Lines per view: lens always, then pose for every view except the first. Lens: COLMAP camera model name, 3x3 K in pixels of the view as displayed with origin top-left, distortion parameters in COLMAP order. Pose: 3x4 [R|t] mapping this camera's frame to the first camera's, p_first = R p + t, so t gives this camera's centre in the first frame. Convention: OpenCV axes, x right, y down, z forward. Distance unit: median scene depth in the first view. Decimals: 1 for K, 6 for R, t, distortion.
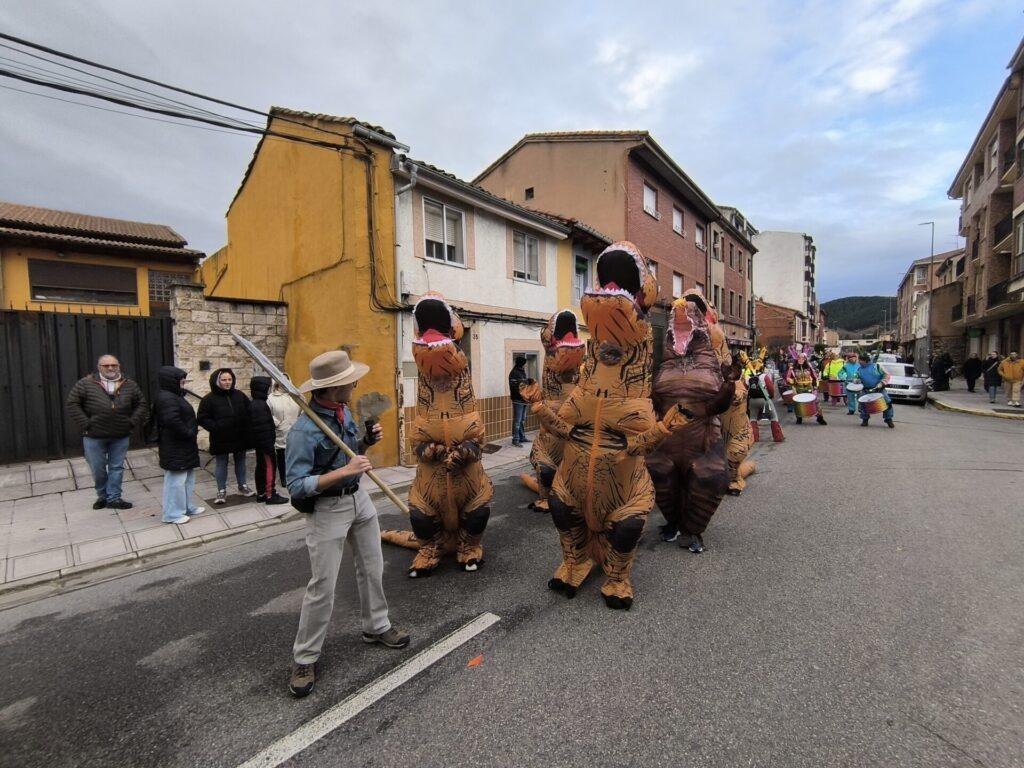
lens RADIAL K [[460.5, 0, 507.4], [0, 460.5, 386.9], [0, 0, 1]] dist [-0.030022, 0.017565]
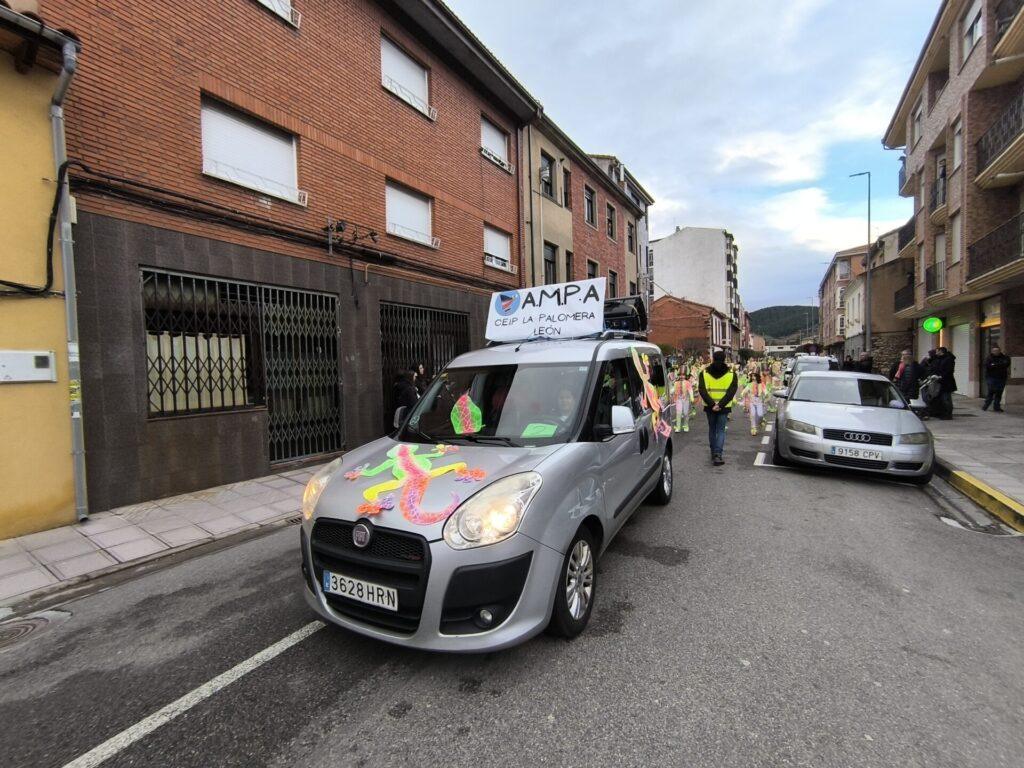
lens RADIAL K [[460.5, 0, 507.4], [0, 460.5, 386.9], [0, 0, 1]] dist [-0.030022, 0.017565]
pose [[0.993634, -0.015395, 0.111603, 0.812071], [0.017290, 0.999722, -0.016035, -0.066173], [-0.111325, 0.017862, 0.993623, 1.020962]]
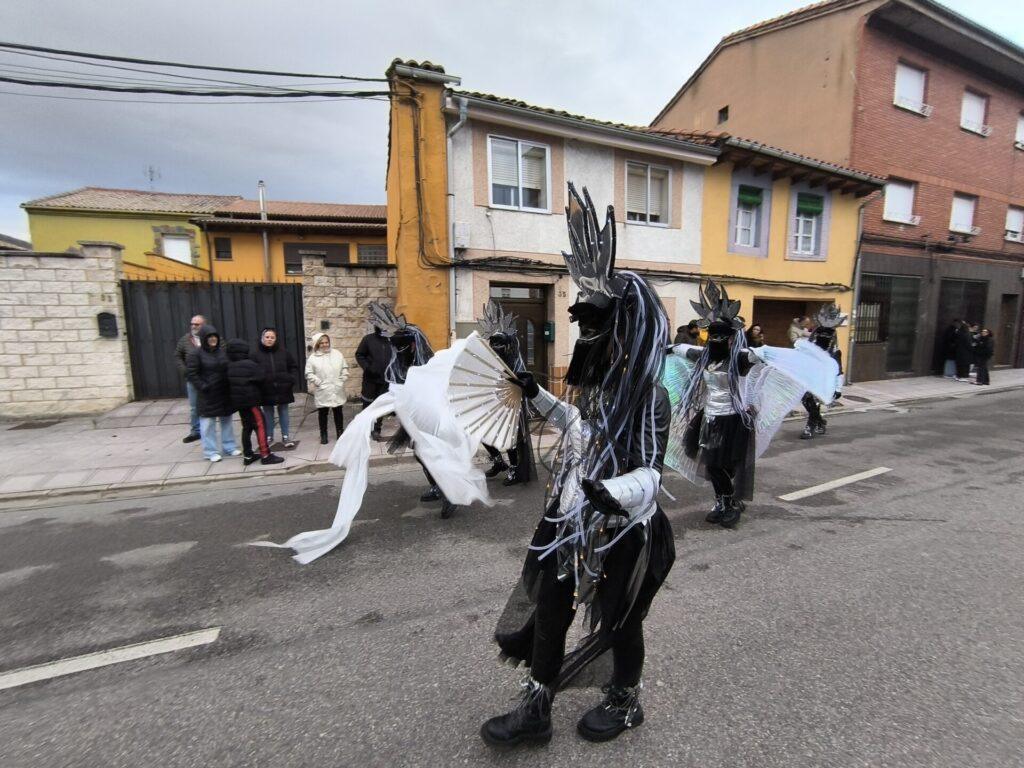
lens RADIAL K [[460.5, 0, 507.4], [0, 460.5, 386.9], [0, 0, 1]] dist [-0.030022, 0.017565]
pose [[0.880579, 0.073413, -0.468179, 0.220696], [-0.035109, 0.995319, 0.090036, -0.009423], [0.472597, -0.062846, 0.879035, 0.158684]]
